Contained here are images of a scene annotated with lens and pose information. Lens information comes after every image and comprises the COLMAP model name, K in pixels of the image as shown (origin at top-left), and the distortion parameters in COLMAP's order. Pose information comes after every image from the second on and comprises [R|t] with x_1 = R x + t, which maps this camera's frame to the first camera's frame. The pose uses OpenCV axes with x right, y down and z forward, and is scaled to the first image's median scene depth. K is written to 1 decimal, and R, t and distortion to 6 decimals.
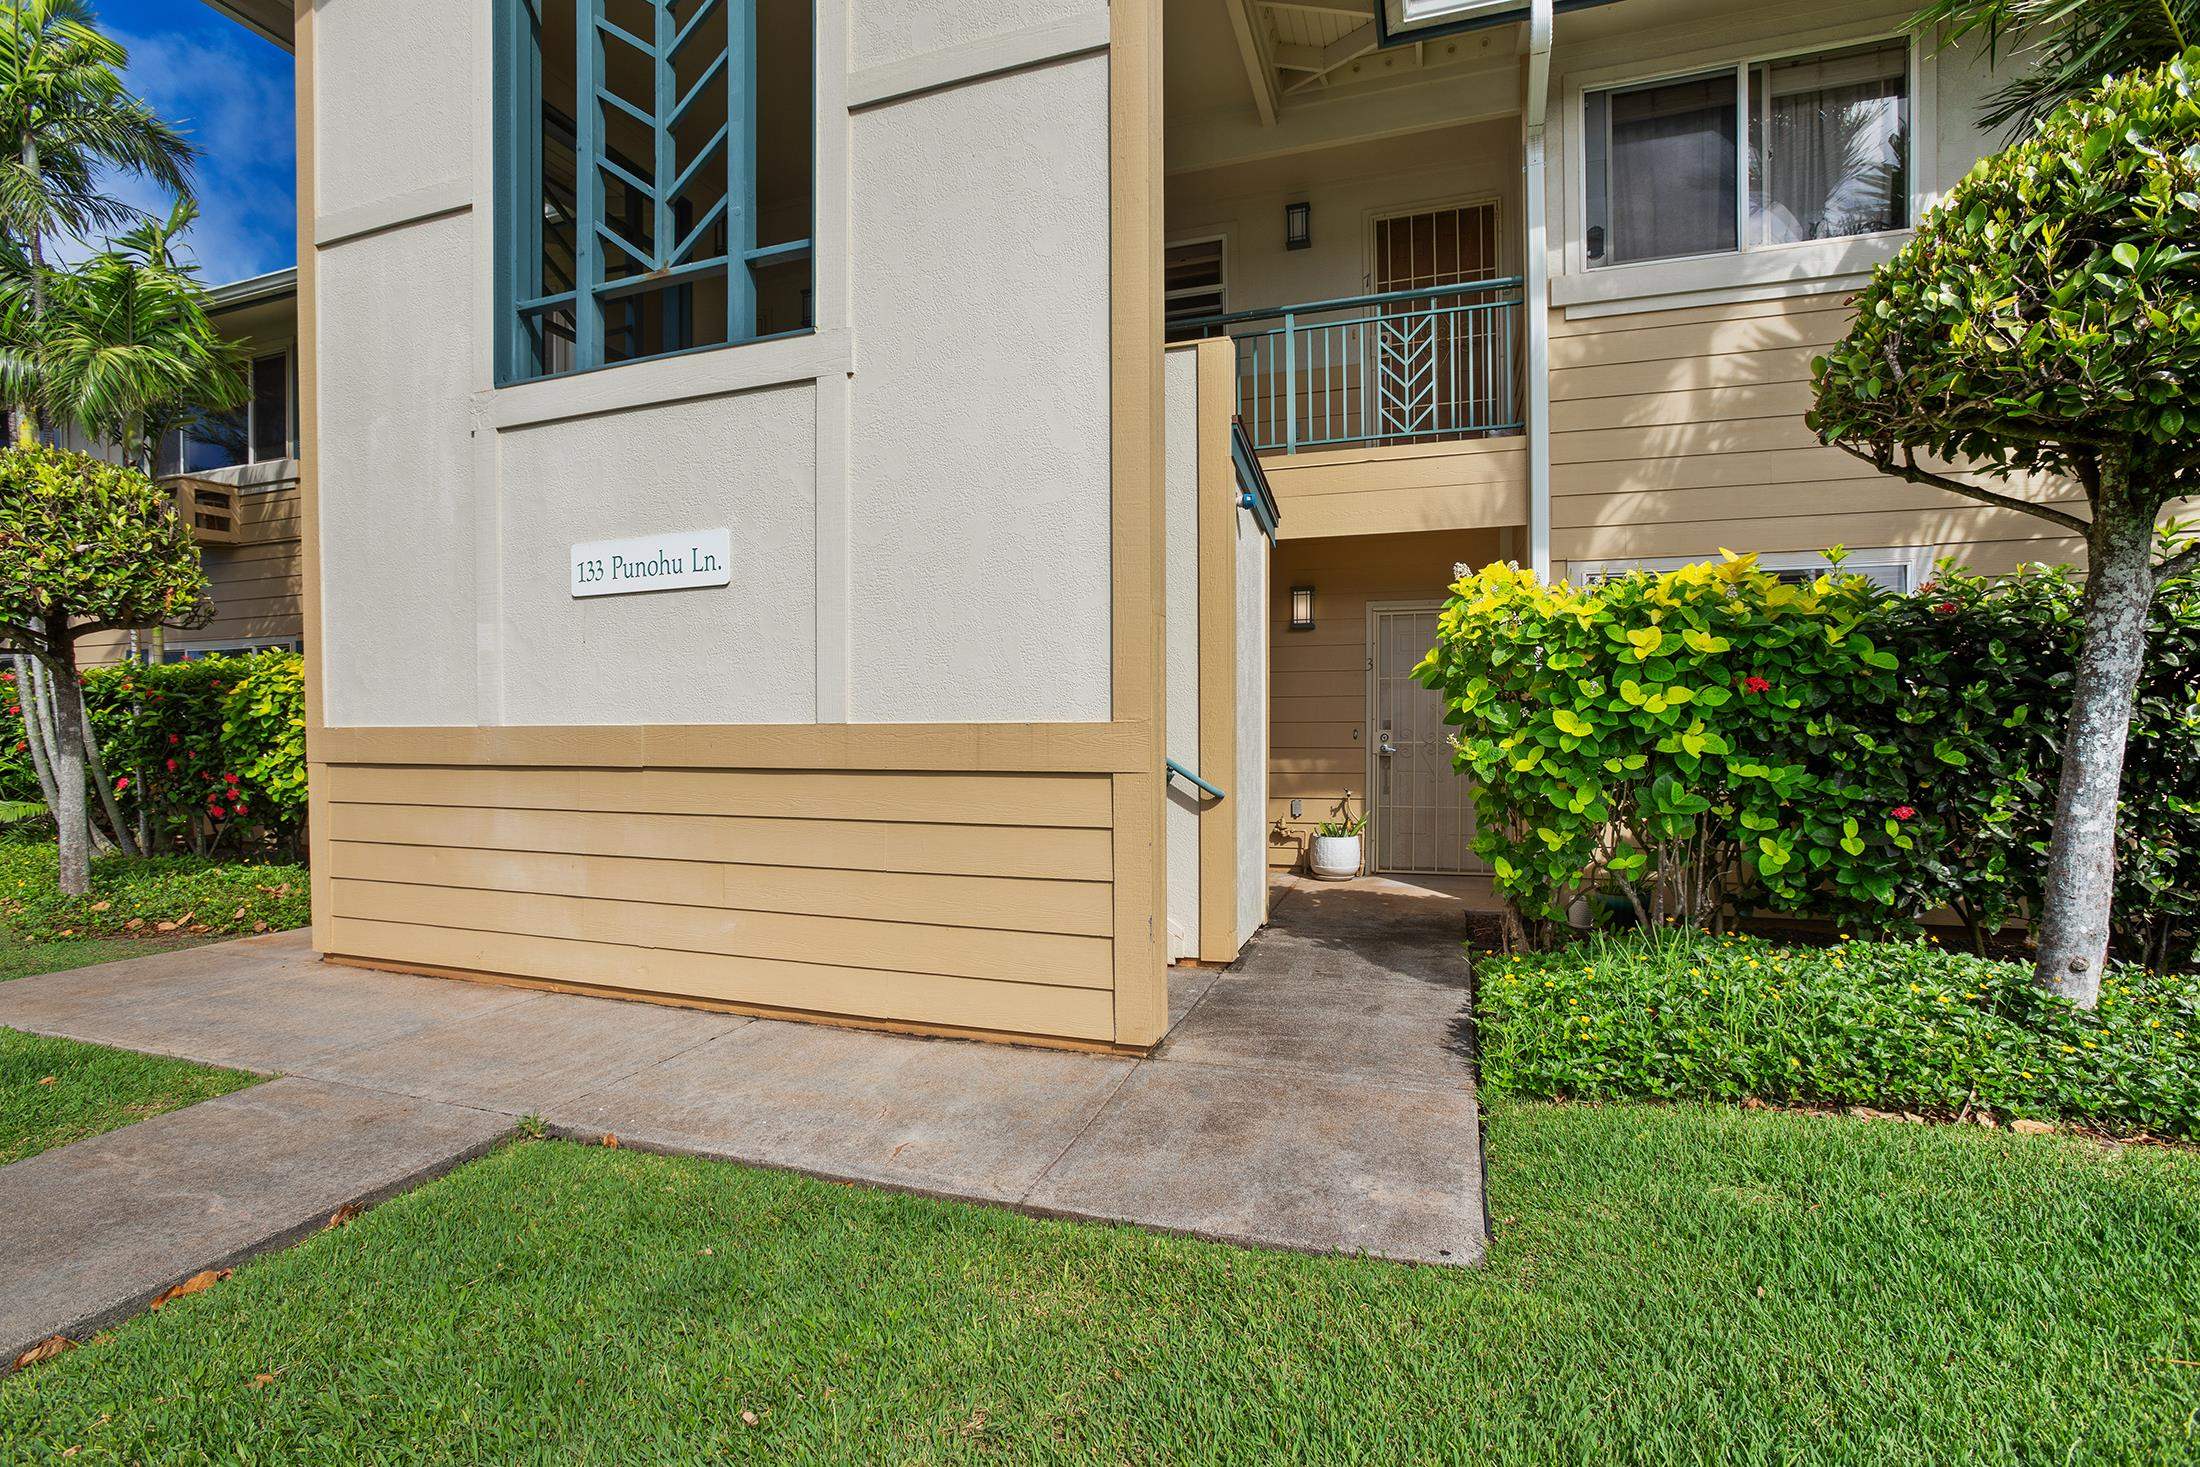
lens RADIAL K [[1016.5, 0, 1098.9], [0, 1016.5, 773.7], [0, 0, 1]] dist [-0.096972, 0.049005]
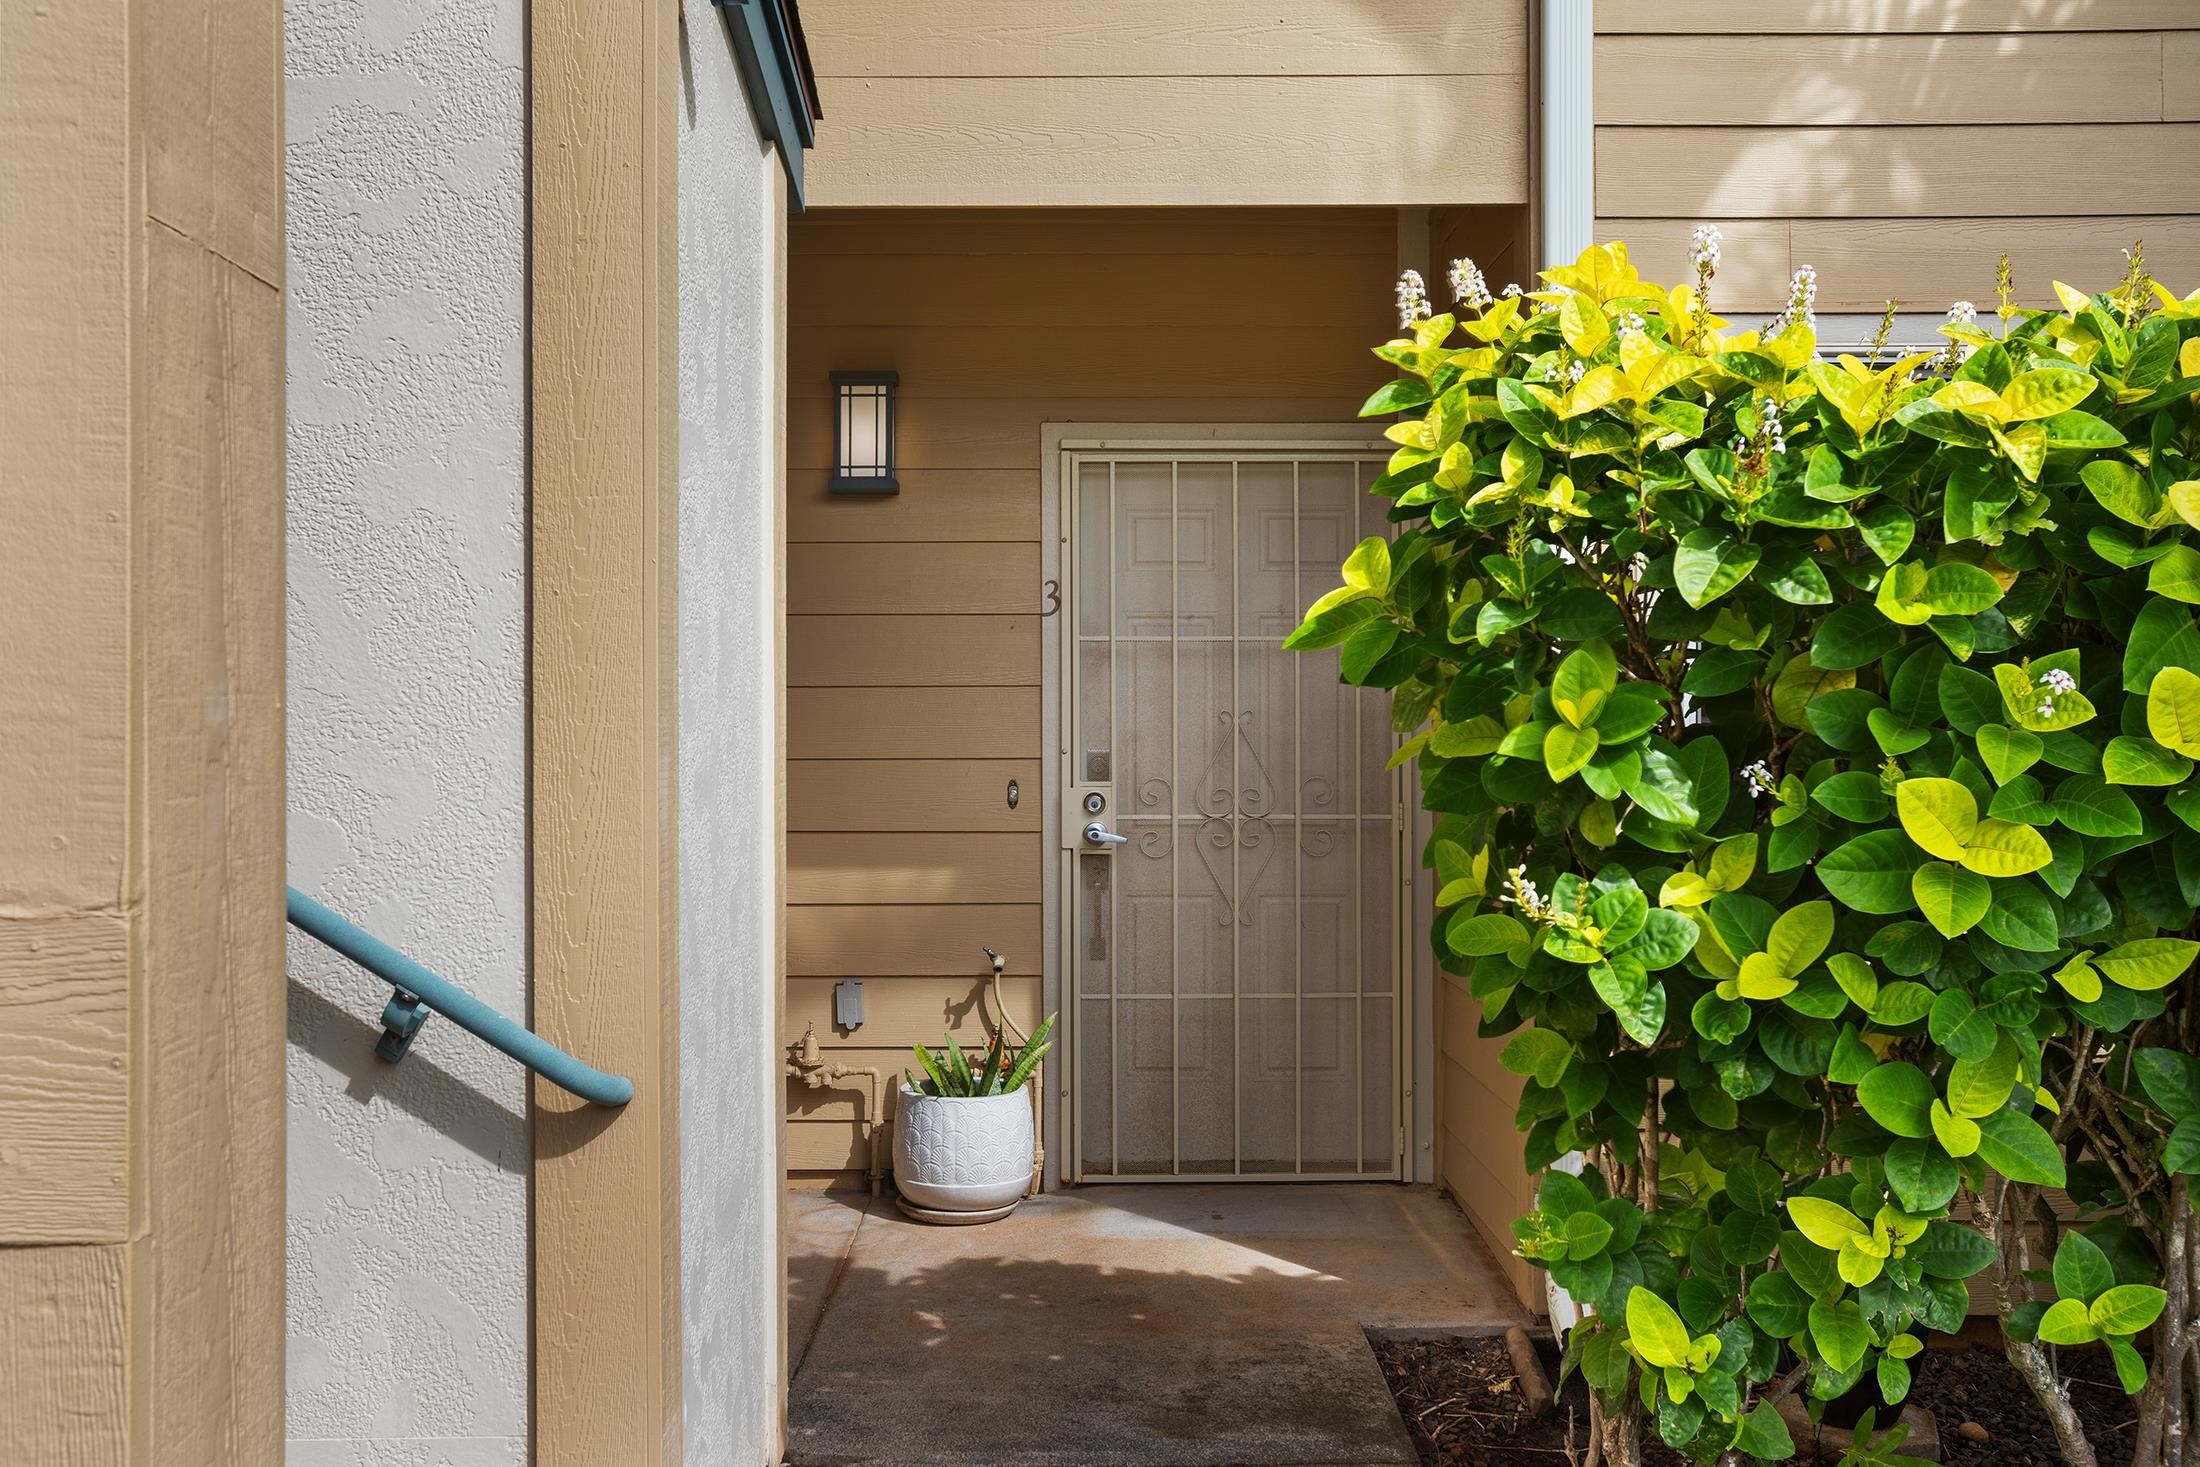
lens RADIAL K [[2105.7, 0, 1100.0], [0, 2105.7, 733.5], [0, 0, 1]] dist [-0.008709, 0.002568]
pose [[0.943989, 0.004355, 0.329949, 0.060595], [0.009959, 0.999081, -0.041681, -0.045564], [-0.329827, 0.042633, 0.943078, 0.459340]]
